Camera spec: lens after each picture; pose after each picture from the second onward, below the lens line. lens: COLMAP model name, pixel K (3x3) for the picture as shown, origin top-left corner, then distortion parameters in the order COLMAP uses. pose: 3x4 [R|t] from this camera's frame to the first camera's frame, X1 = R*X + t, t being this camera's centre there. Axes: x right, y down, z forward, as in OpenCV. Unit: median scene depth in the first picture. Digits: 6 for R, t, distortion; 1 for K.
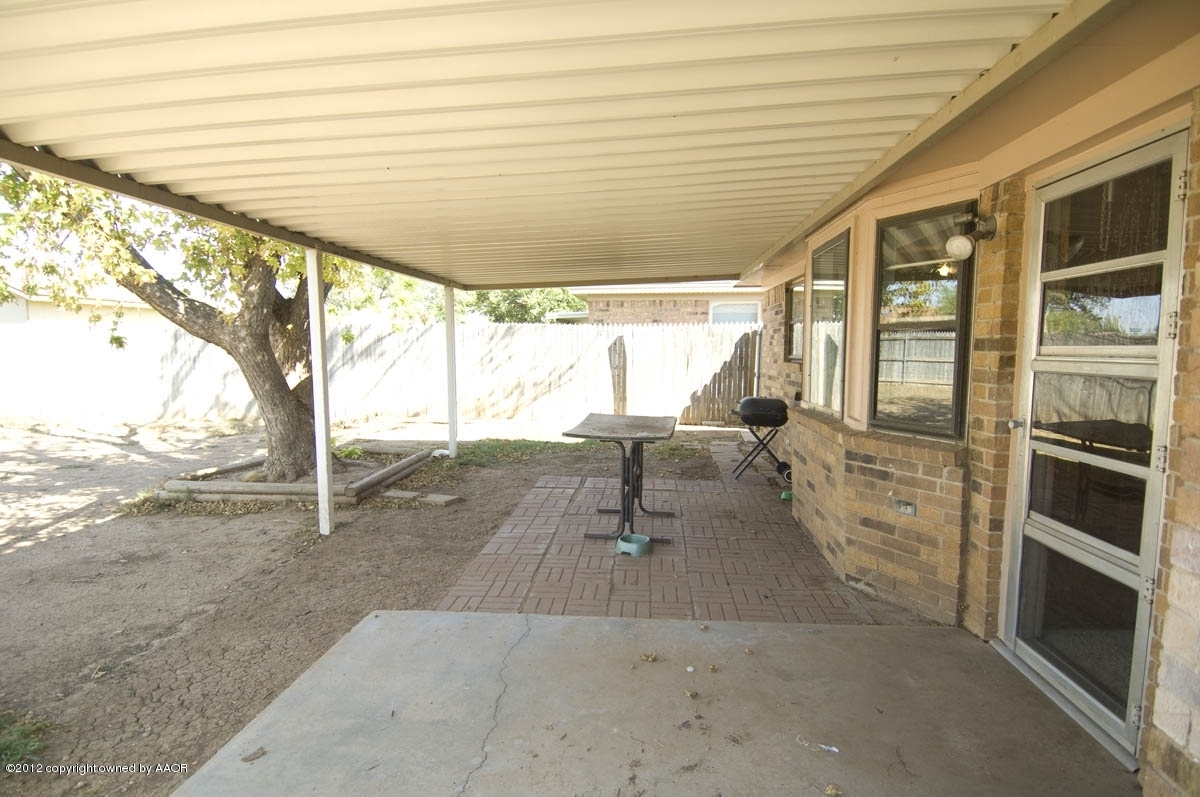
lens RADIAL K [[620.5, 0, 604.3], [0, 620.5, 404.1], [0, 0, 1]] dist [0.055510, -0.058966]
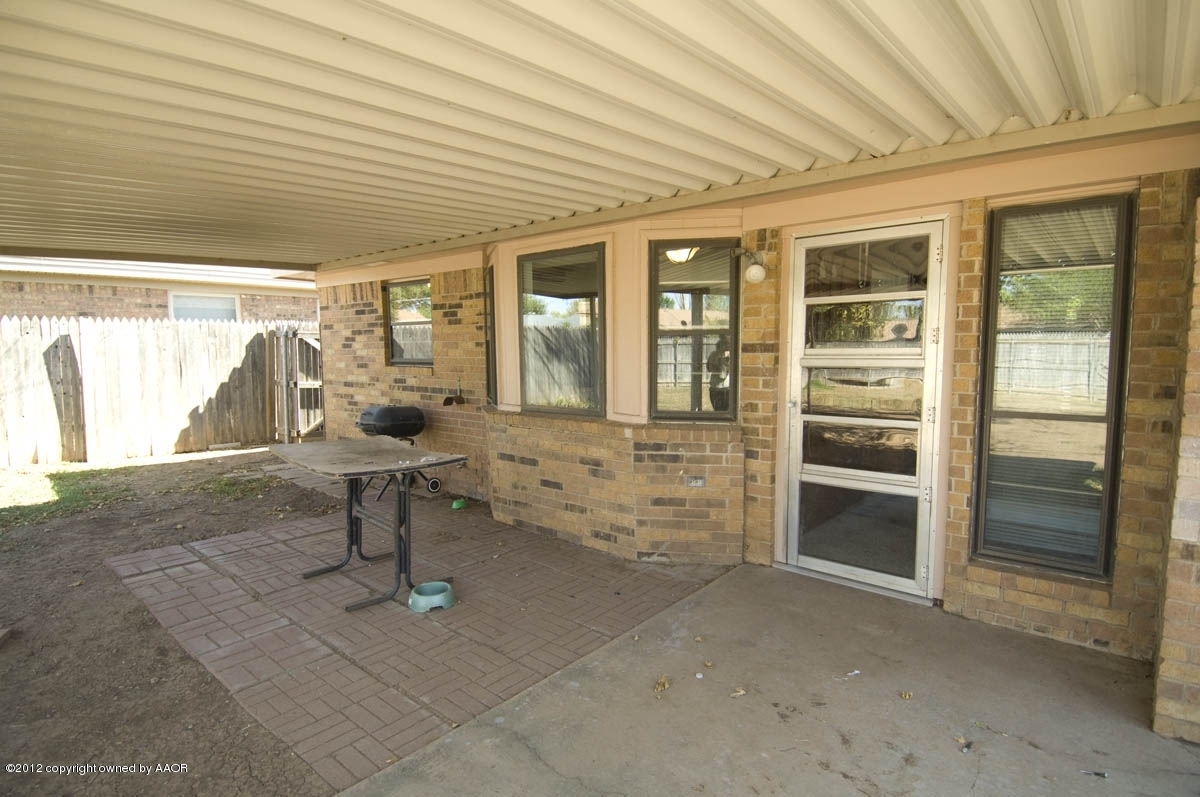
lens RADIAL K [[620.5, 0, 604.3], [0, 620.5, 404.1], [0, 0, 1]] dist [0.055510, -0.058966]
pose [[0.587168, -0.078012, 0.805697, -0.549303], [0.080188, 0.996055, 0.038004, -0.042470], [-0.805483, 0.042292, 0.591107, 0.394188]]
